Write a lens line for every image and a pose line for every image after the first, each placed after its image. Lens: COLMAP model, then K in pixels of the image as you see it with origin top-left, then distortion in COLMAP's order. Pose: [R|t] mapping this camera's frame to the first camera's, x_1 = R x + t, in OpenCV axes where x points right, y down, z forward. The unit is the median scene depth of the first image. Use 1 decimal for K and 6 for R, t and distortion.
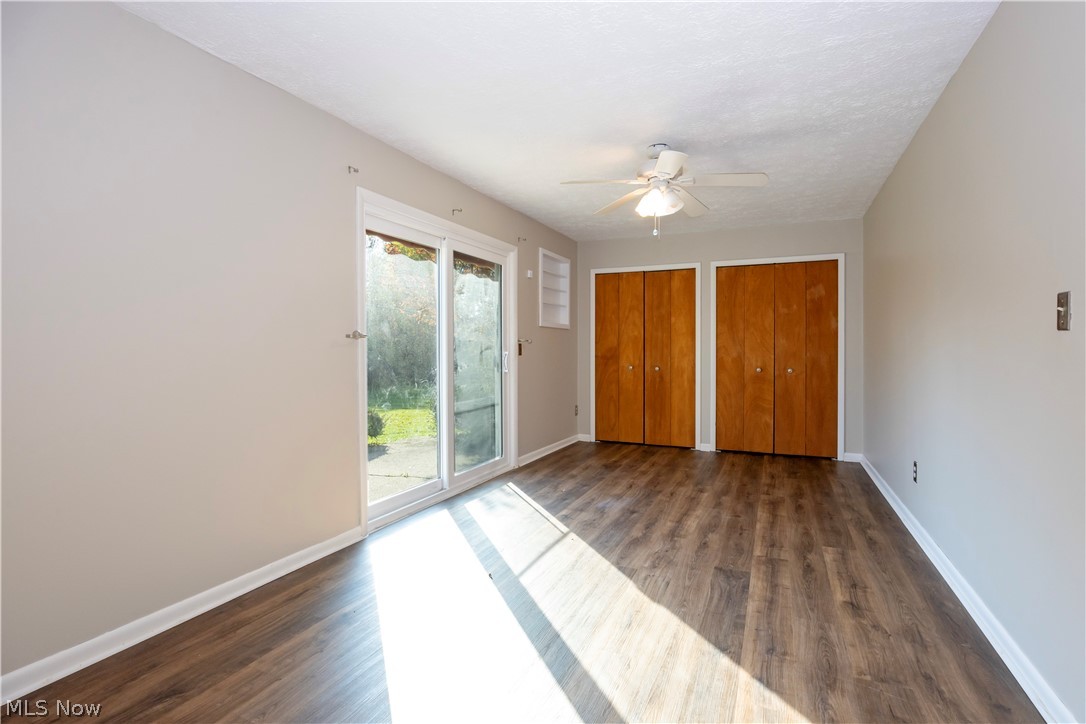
lens RADIAL K [[496.9, 0, 550.1], [0, 496.9, 359.7], [0, 0, 1]] dist [-0.000388, 0.000601]
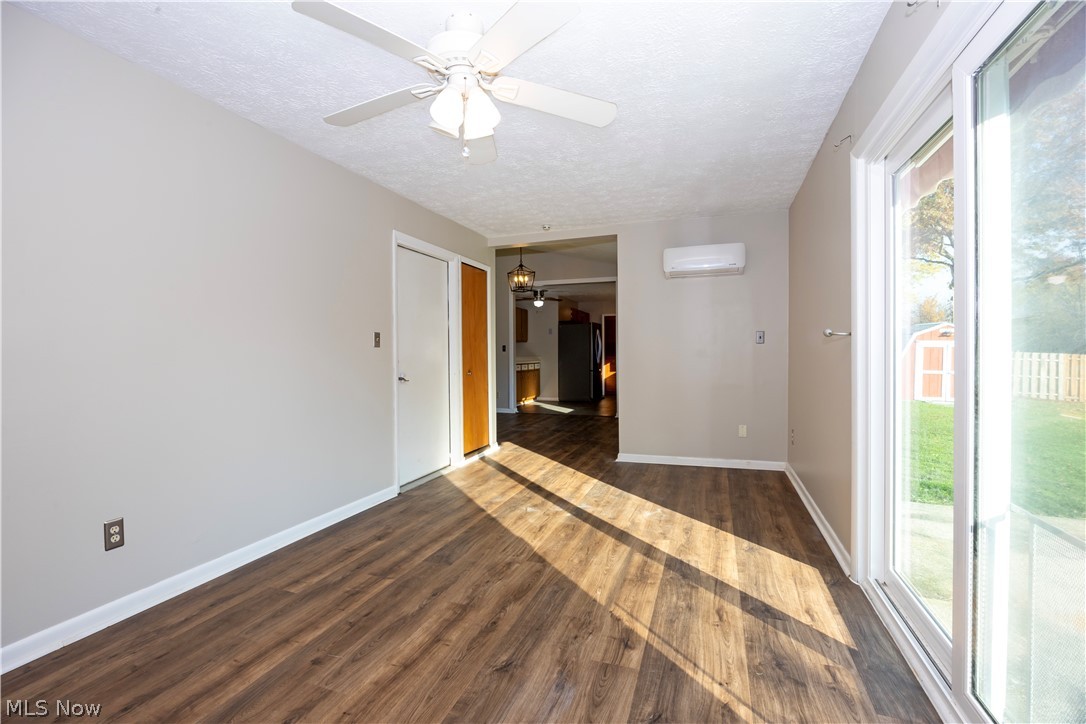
lens RADIAL K [[496.9, 0, 536.4], [0, 496.9, 358.0], [0, 0, 1]] dist [-0.000388, 0.000601]
pose [[-0.997227, 0.015189, -0.072859, 0.206070], [0.012797, 0.999367, 0.033189, -0.039701], [0.073317, 0.032164, -0.996790, 1.864918]]
